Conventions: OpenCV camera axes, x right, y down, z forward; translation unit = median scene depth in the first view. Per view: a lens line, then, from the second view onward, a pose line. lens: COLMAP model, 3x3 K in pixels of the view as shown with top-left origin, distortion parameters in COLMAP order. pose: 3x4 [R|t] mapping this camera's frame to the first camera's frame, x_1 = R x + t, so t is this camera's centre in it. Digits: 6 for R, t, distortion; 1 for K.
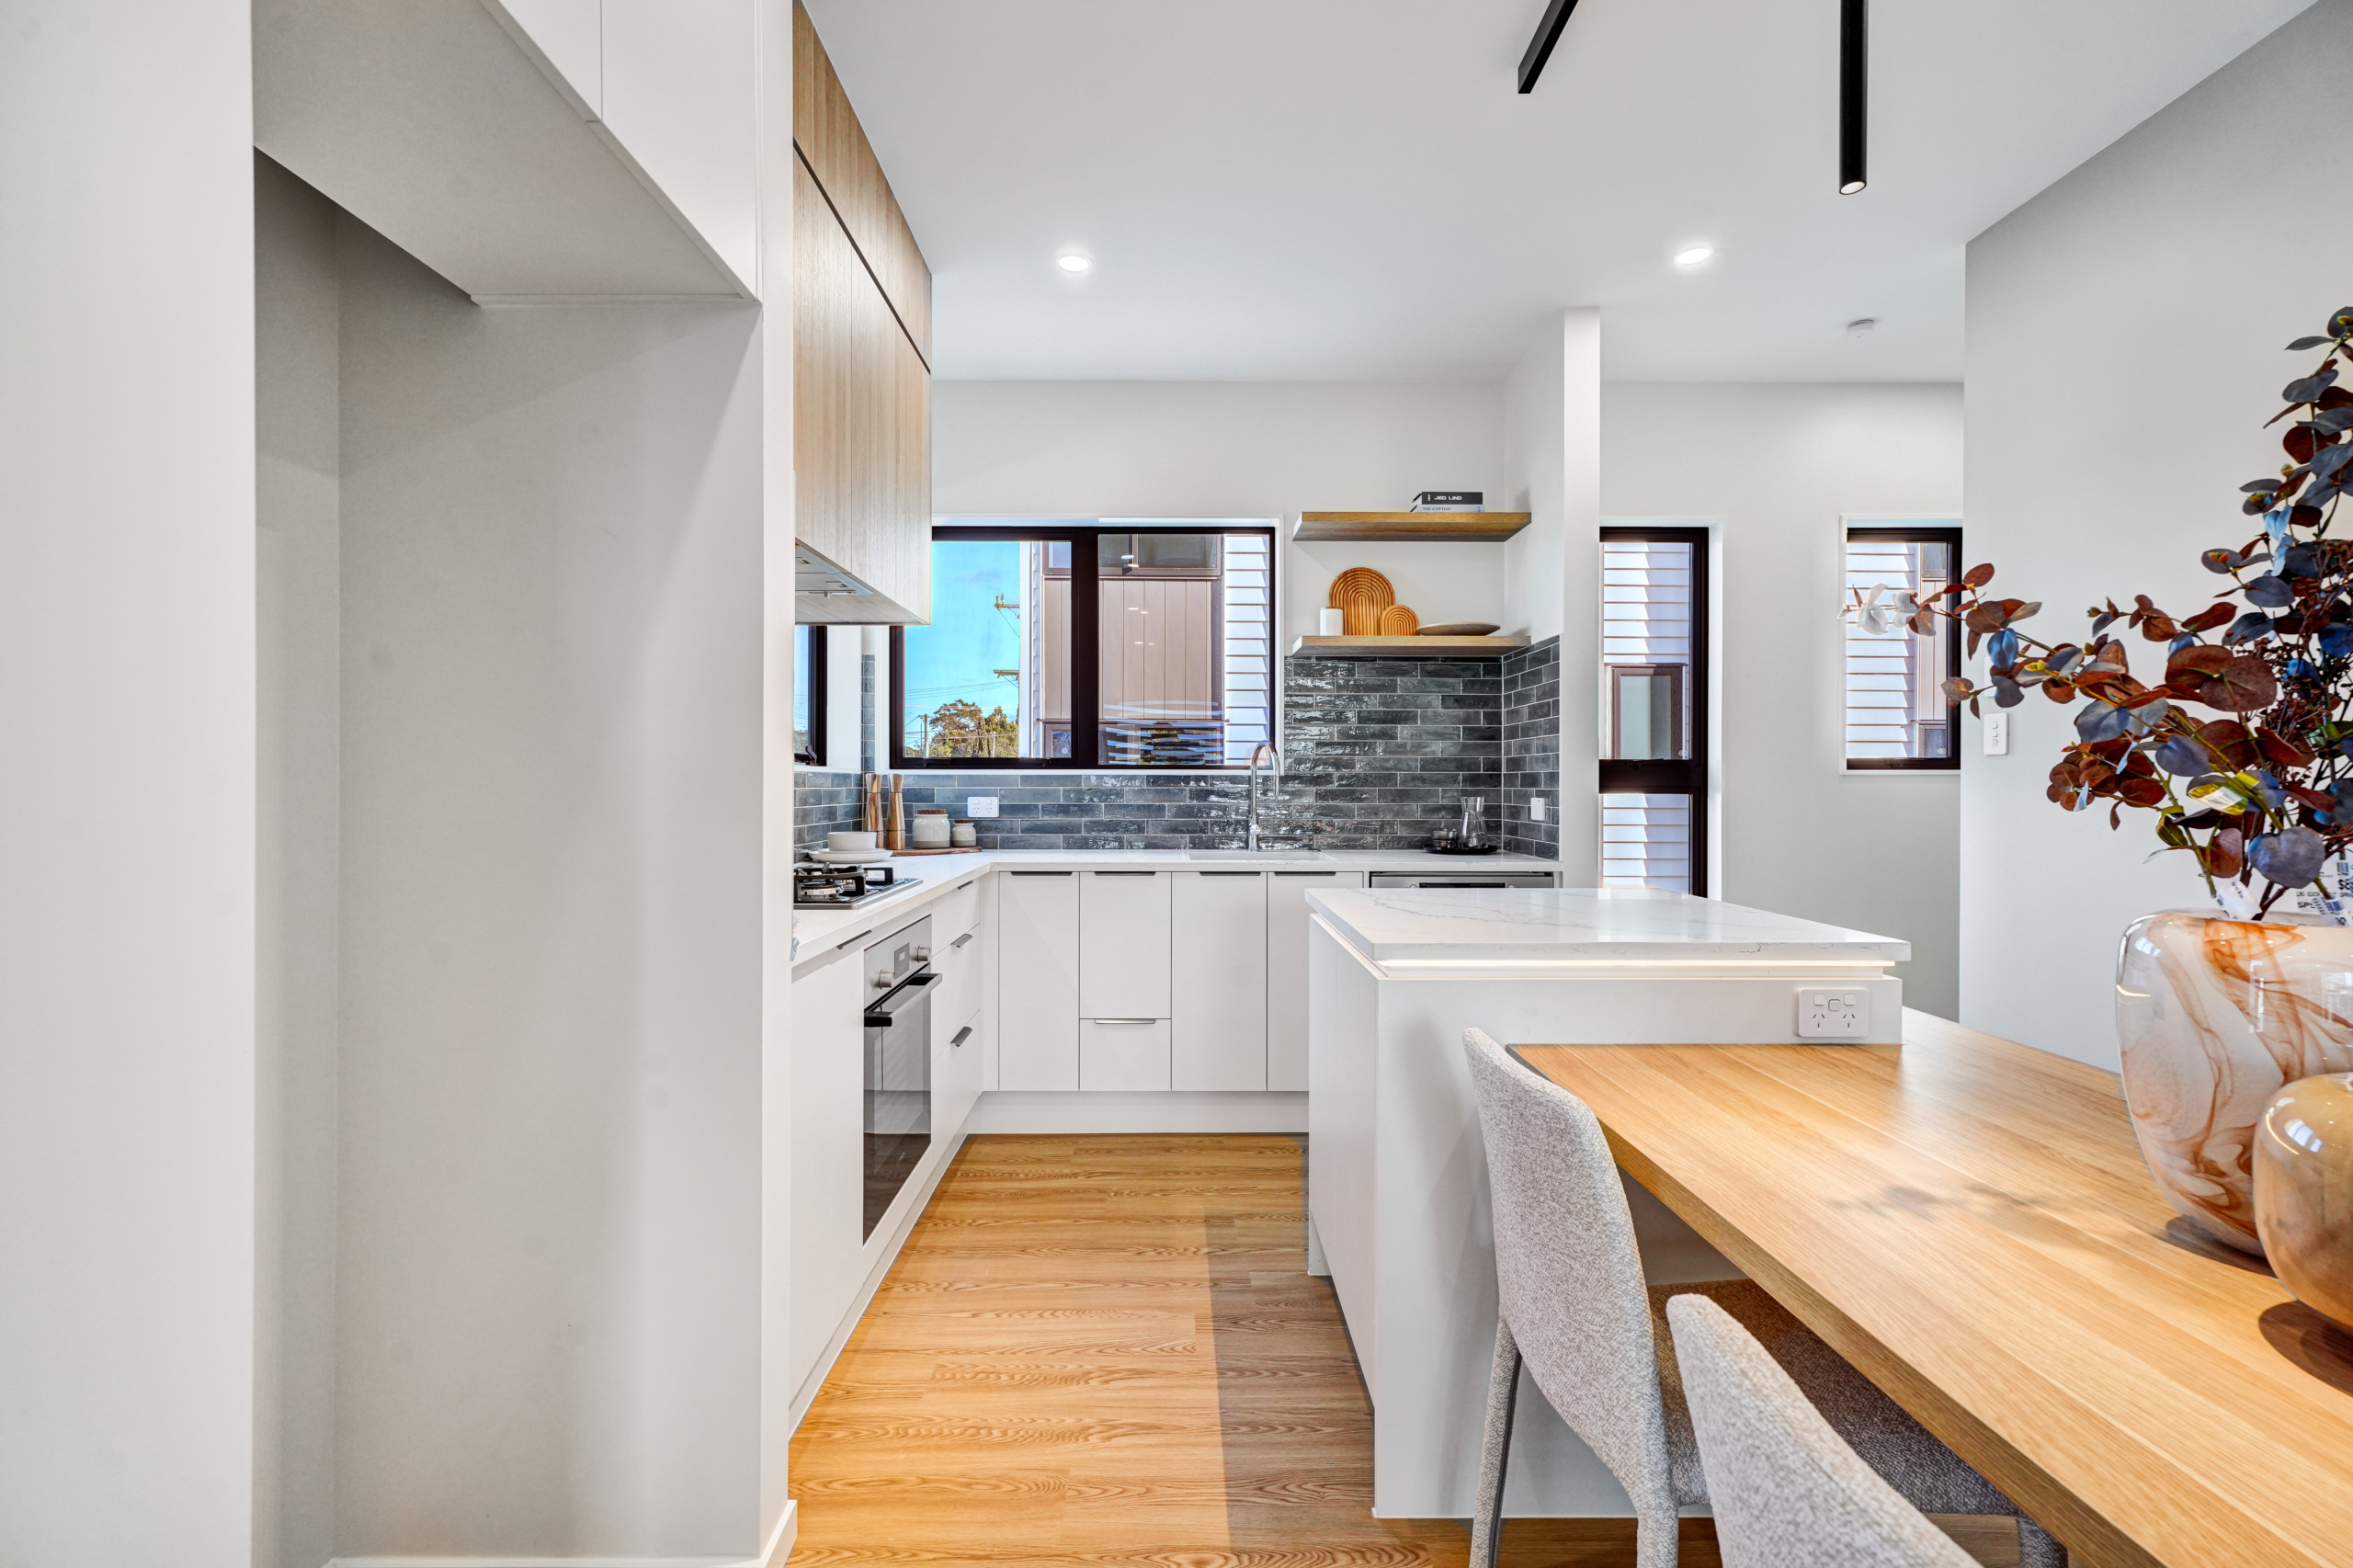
lens RADIAL K [[1052.8, 0, 1176.3], [0, 1052.8, 772.8], [0, 0, 1]] dist [-0.001273, -0.000270]
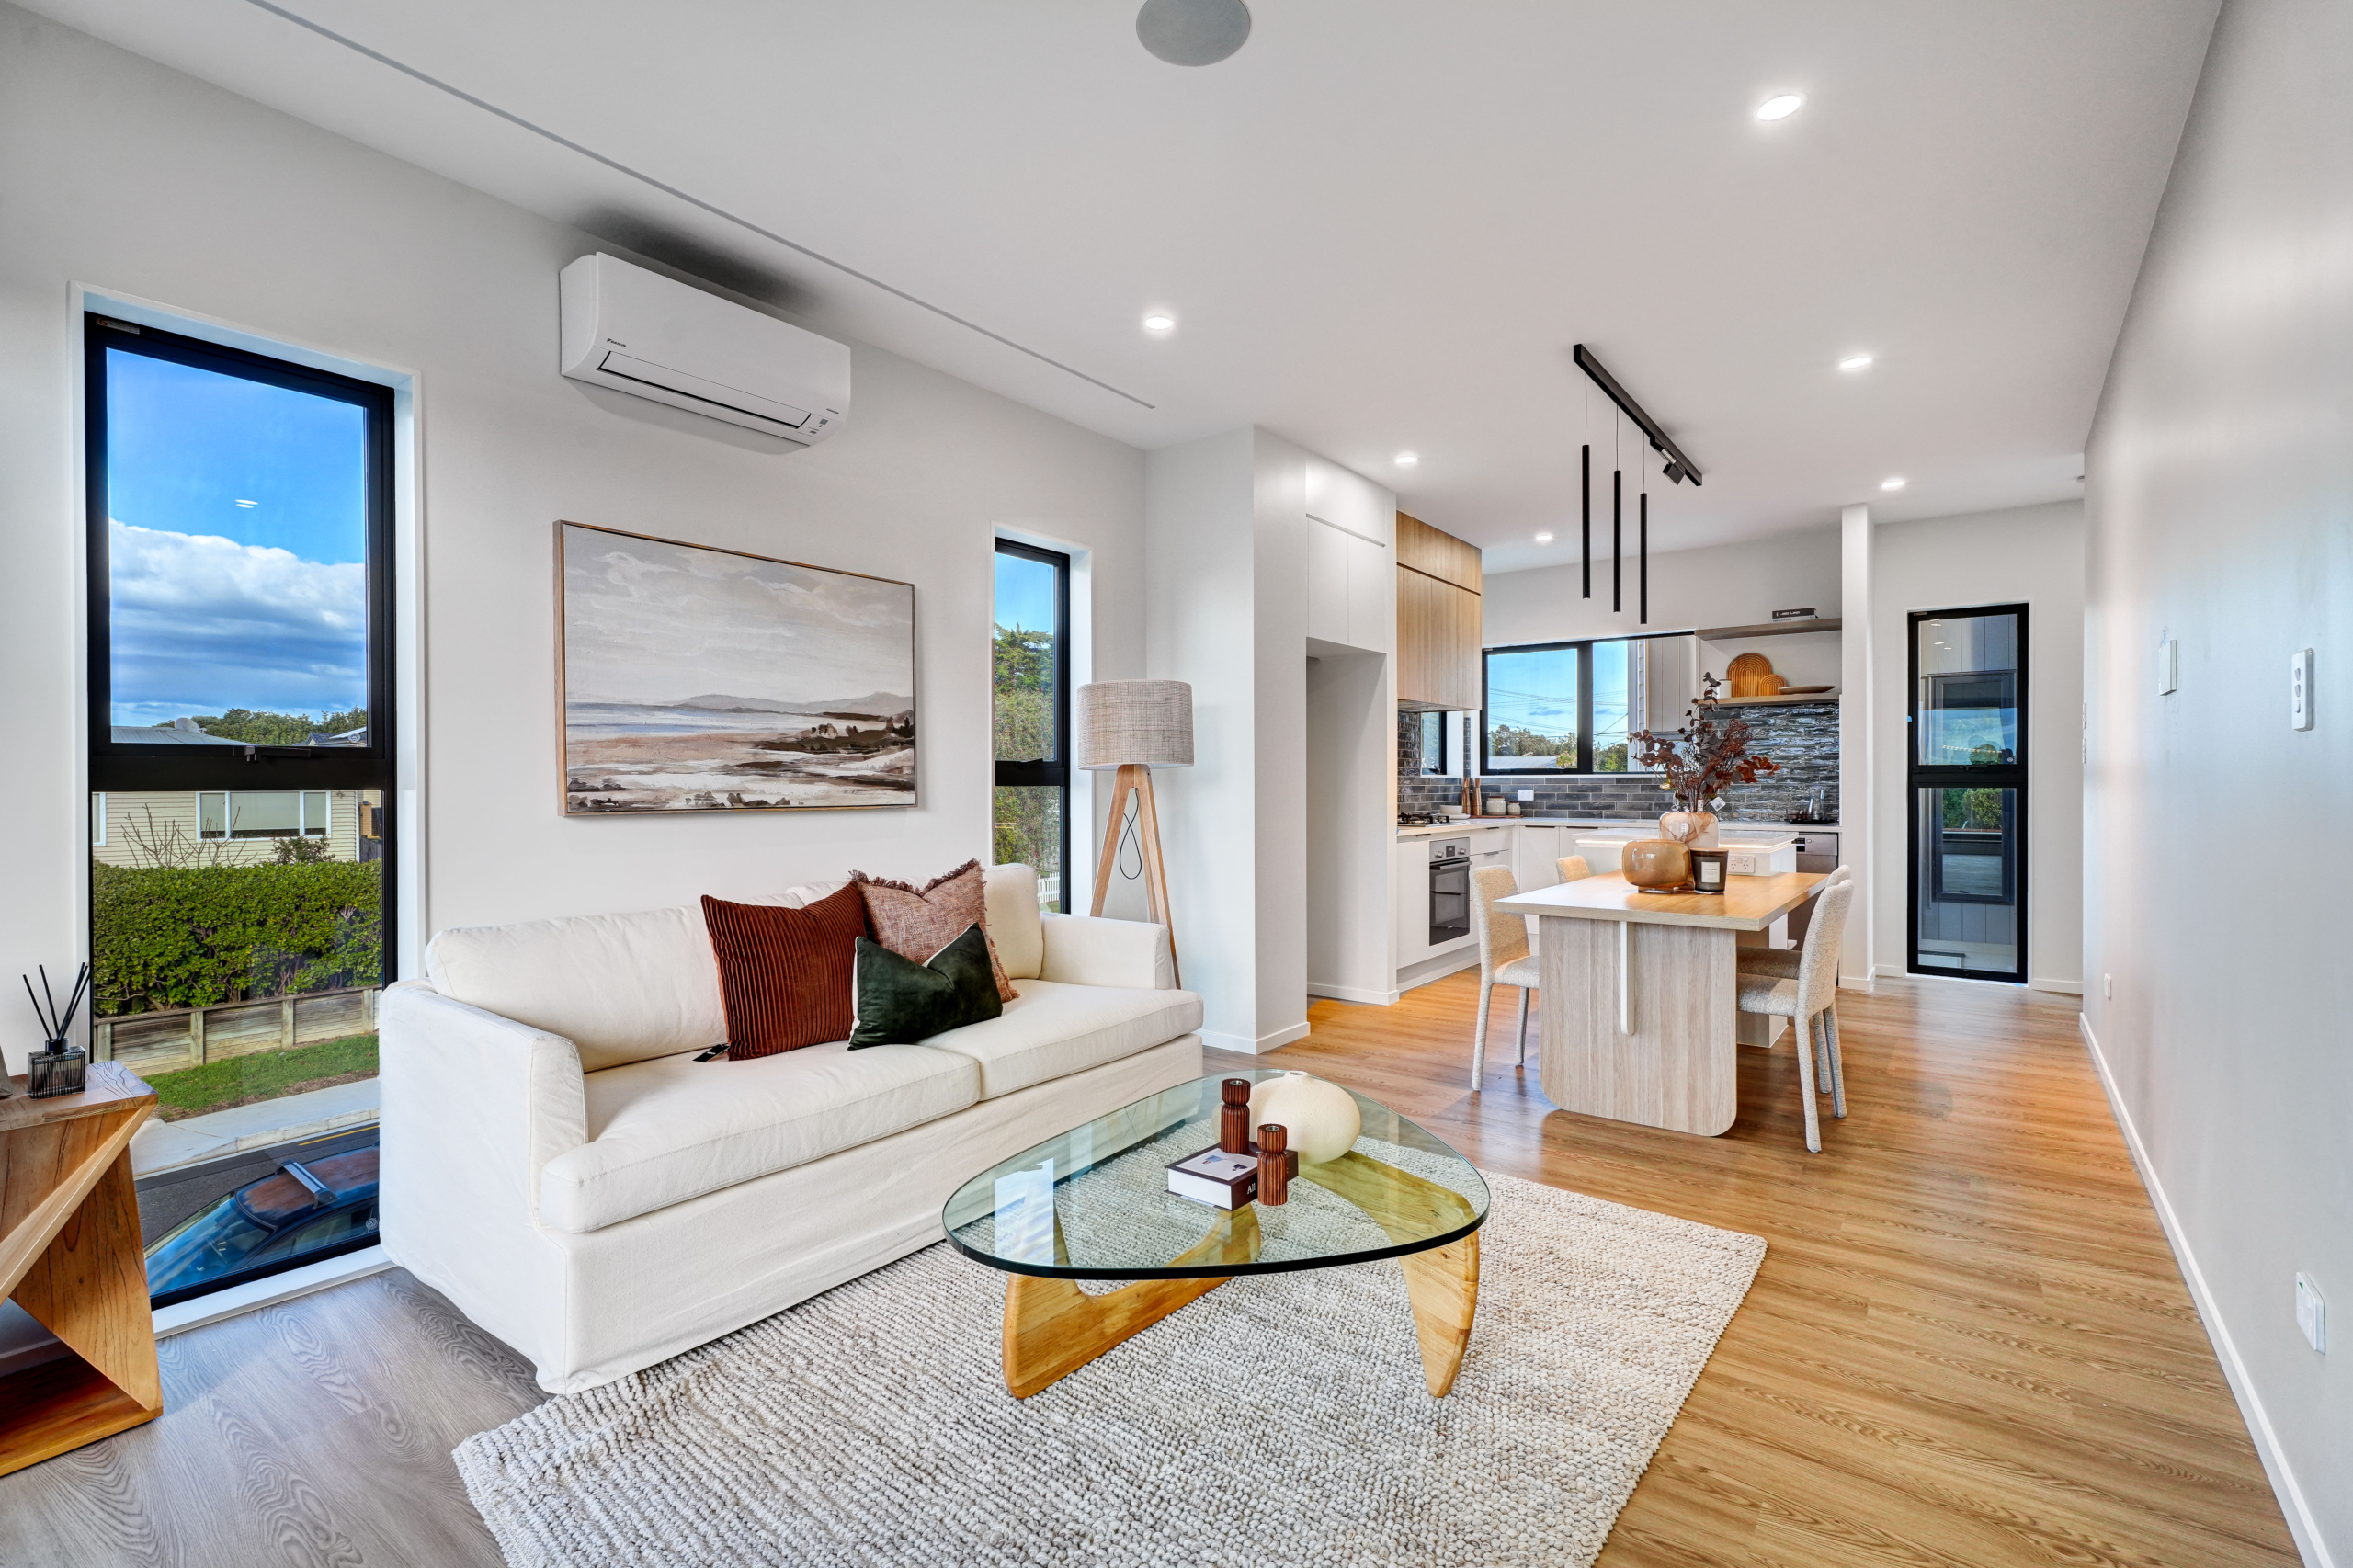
lens RADIAL K [[1083.3, 0, 1176.5], [0, 1083.3, 784.0], [0, 0, 1]] dist [-0.000821, 0.000074]
pose [[0.792745, -0.003790, -0.609541, 0.524409], [0.010196, 0.999923, 0.007044, -0.008157], [0.609468, -0.011799, 0.792723, -0.965422]]
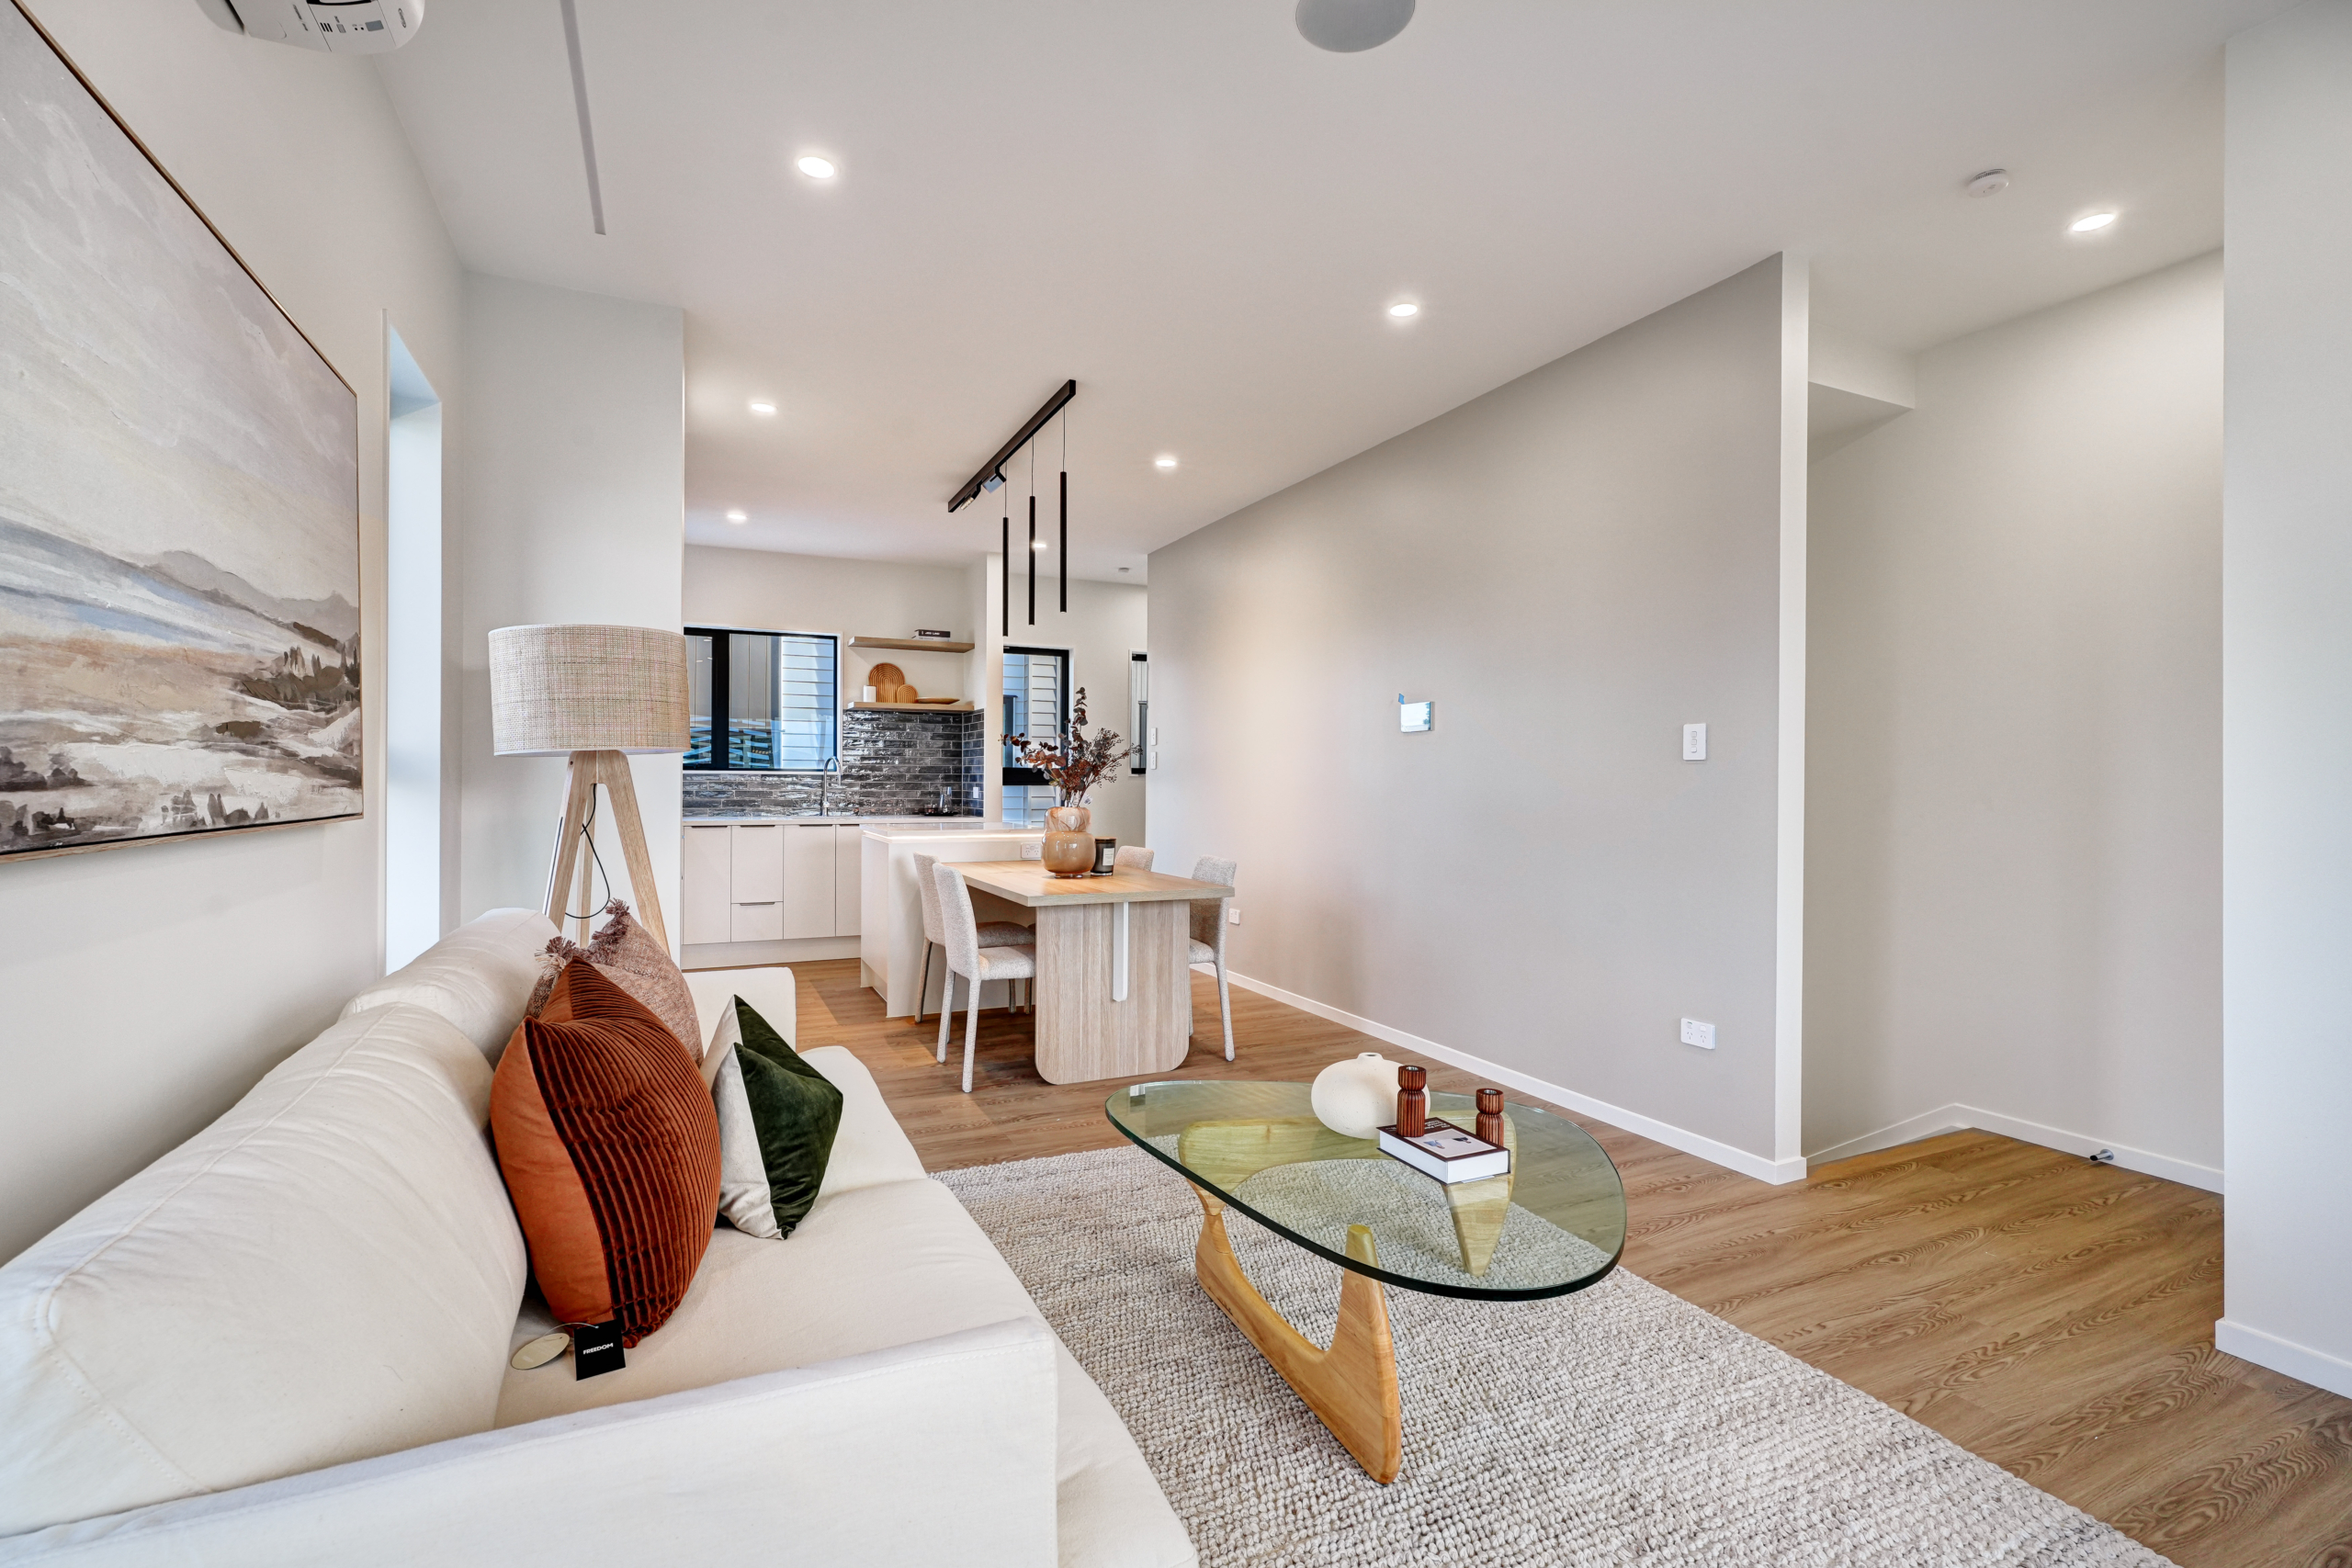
lens RADIAL K [[1059.7, 0, 1209.6], [0, 1059.7, 781.4], [0, 0, 1]] dist [-0.000612, 0.000283]
pose [[0.894695, 0.002989, 0.446668, -0.154394], [-0.007772, 0.999930, 0.008876, -0.008133], [-0.446610, -0.011413, 0.894656, -0.963463]]
